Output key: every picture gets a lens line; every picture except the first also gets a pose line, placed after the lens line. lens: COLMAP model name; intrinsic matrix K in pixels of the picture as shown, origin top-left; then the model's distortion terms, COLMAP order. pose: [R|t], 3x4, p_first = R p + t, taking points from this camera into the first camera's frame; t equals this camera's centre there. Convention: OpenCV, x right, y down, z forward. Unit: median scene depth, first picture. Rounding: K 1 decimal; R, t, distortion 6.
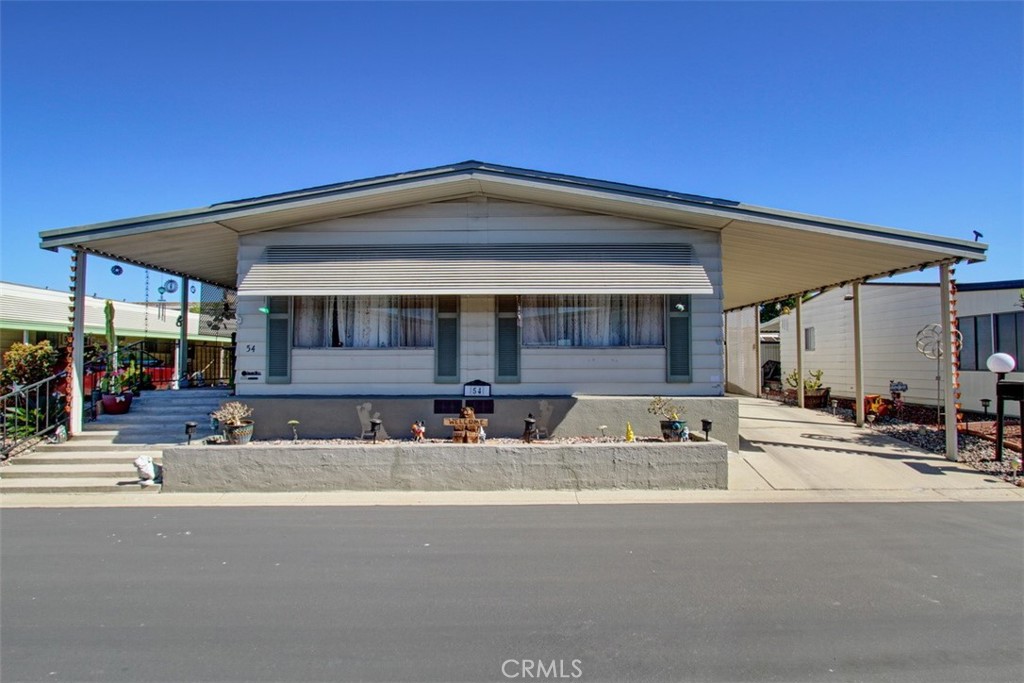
lens RADIAL K [[527.5, 0, 512.0], [0, 527.5, 344.9], [0, 0, 1]] dist [-0.017646, 0.000283]
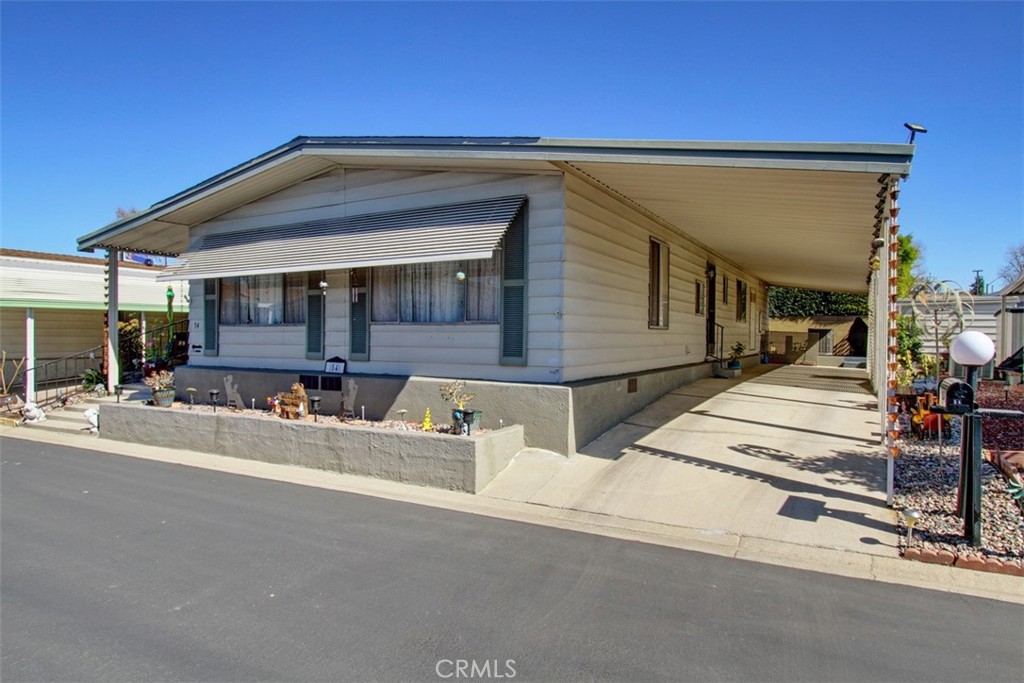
lens RADIAL K [[615.6, 0, 512.0], [0, 615.6, 341.5], [0, 0, 1]] dist [0.000944, 0.000513]
pose [[0.869602, 0.010902, -0.493634, 0.792488], [0.008861, 0.999251, 0.037678, -0.002700], [0.493675, -0.037139, 0.868853, 0.160373]]
